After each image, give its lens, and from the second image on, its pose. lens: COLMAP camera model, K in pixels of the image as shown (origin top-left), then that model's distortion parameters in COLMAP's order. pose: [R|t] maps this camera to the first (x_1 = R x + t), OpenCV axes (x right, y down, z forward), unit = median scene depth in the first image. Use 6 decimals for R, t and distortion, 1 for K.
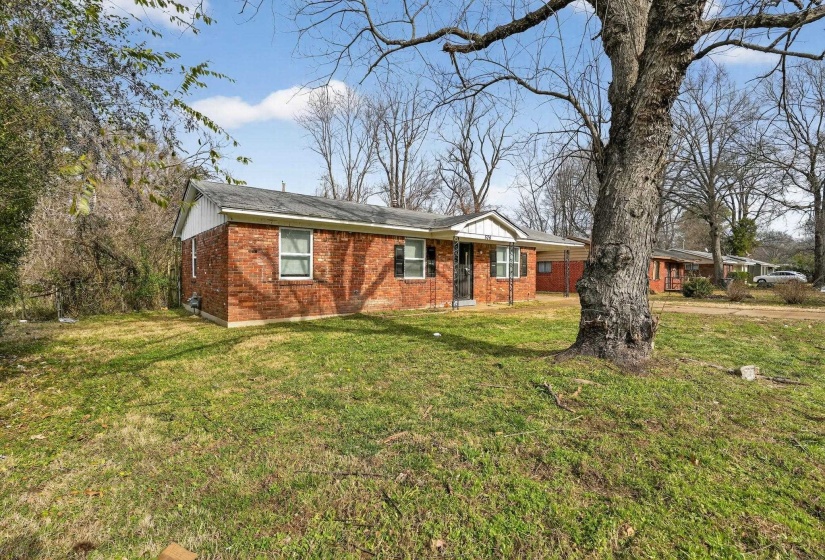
lens RADIAL K [[371.5, 0, 407.6], [0, 371.5, 277.3], [0, 0, 1]] dist [-0.013653, -0.000519]
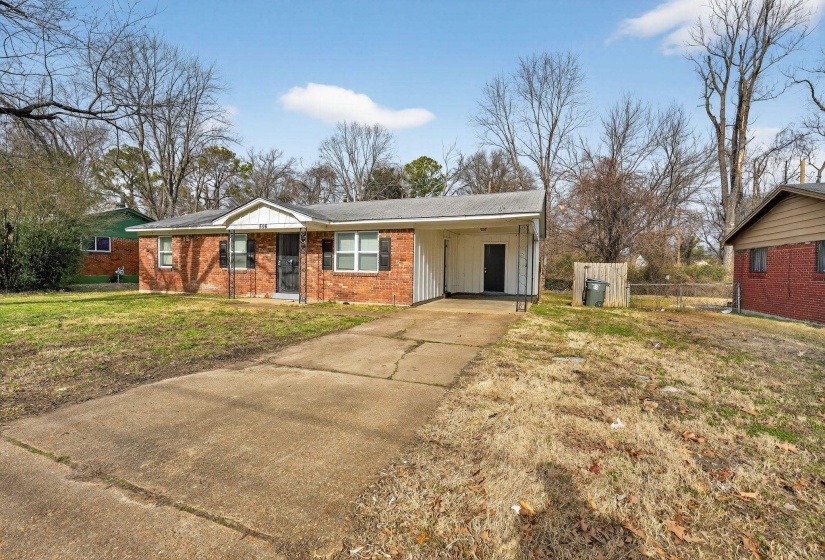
lens RADIAL K [[371.5, 0, 416.3], [0, 371.5, 276.8], [0, 0, 1]] dist [-0.013653, -0.000519]
pose [[0.488330, 0.020336, -0.872422, 1.365030], [-0.026712, 0.999608, 0.008349, 0.002754], [0.872250, 0.019227, 0.488682, 0.978765]]
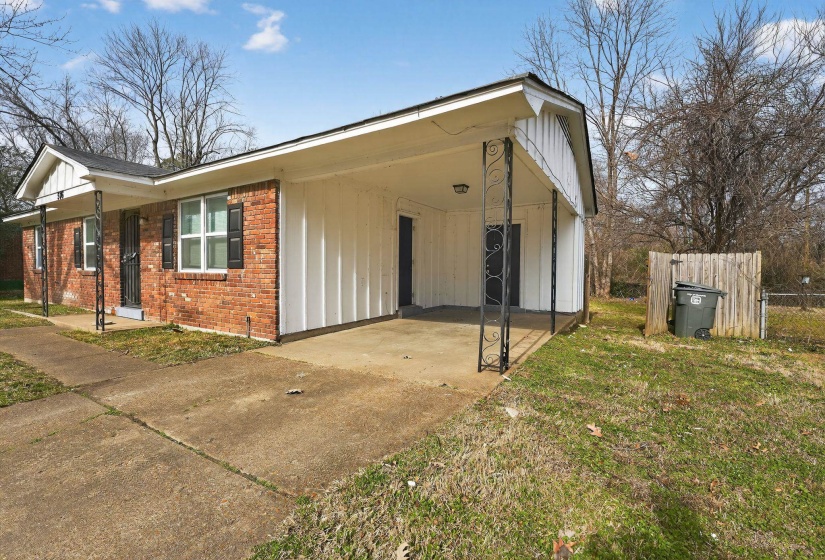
lens RADIAL K [[371.5, 0, 410.3], [0, 371.5, 280.2], [0, 0, 1]] dist [-0.013653, -0.000519]
pose [[0.321889, 0.018905, -0.946589, 1.002665], [-0.021937, 0.999681, 0.012505, 0.000972], [0.946523, 0.016740, 0.322201, 1.462198]]
